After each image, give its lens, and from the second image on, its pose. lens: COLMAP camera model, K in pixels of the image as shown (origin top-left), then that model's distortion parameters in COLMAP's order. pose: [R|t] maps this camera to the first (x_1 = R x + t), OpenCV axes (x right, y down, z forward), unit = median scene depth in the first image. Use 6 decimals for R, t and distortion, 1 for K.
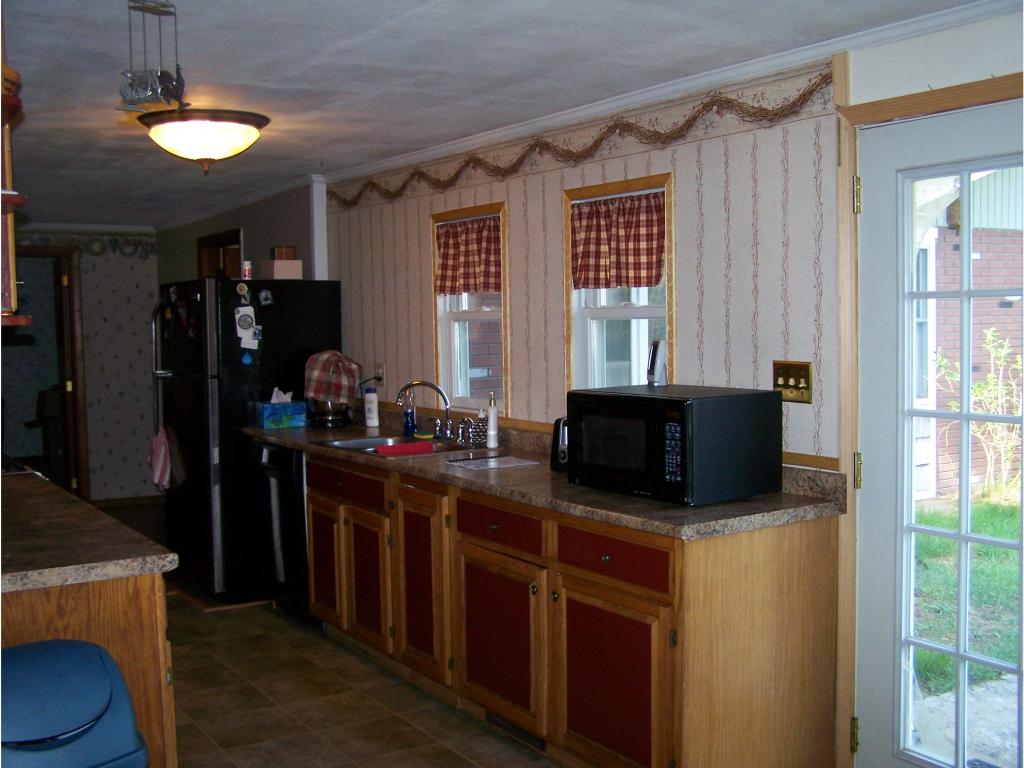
lens RADIAL K [[1157.6, 0, 504.8], [0, 1157.6, 387.1], [0, 0, 1]] dist [-0.204172, 0.415883]
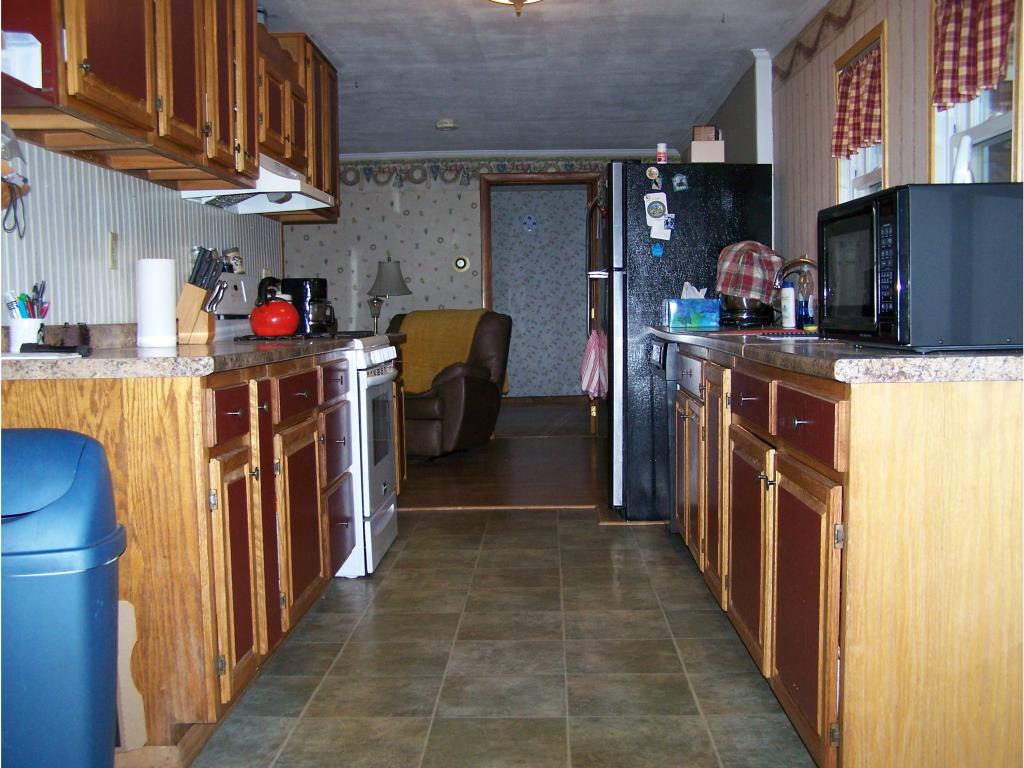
lens RADIAL K [[1147.0, 0, 512.5], [0, 1147.0, 390.7], [0, 0, 1]] dist [-0.192700, 0.348857]
pose [[0.826892, 0.041829, -0.560803, 0.254409], [-0.033749, 0.999124, 0.024761, 0.090489], [0.561347, -0.001548, 0.827579, 0.254809]]
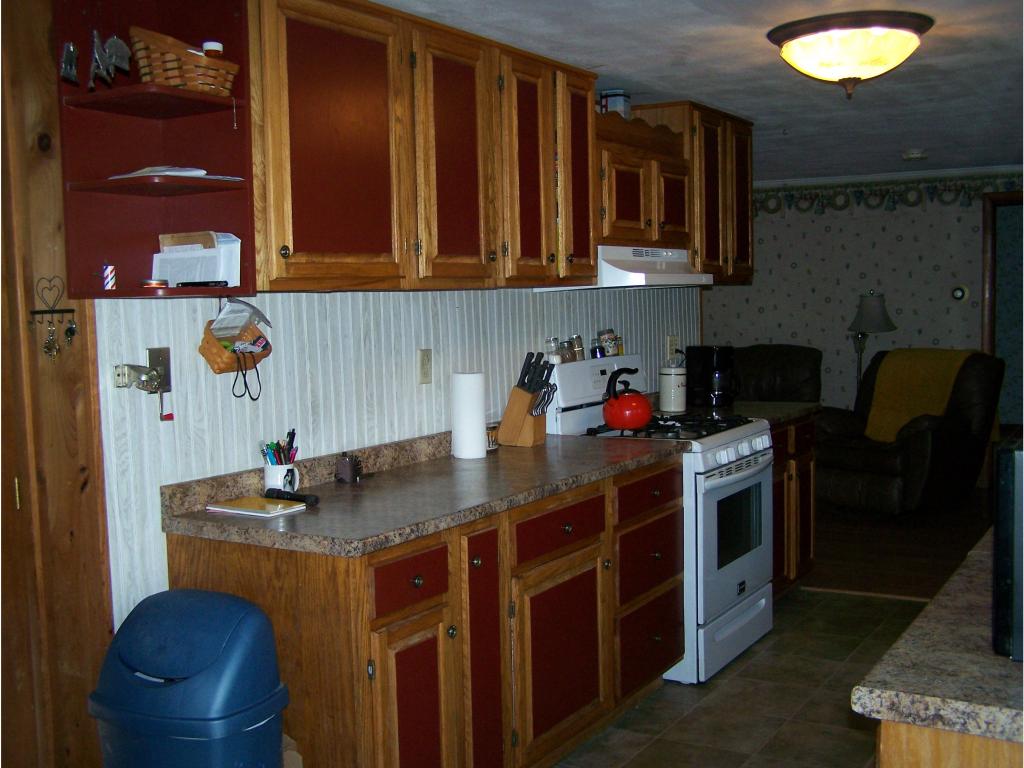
lens RADIAL K [[1157.6, 0, 504.8], [0, 1157.6, 387.1], [0, 0, 1]] dist [-0.204172, 0.415883]
pose [[0.432644, 0.077124, -0.898260, 0.375302], [-0.041924, 0.996978, 0.065407, -0.028245], [0.900590, 0.009361, 0.434569, 0.443501]]
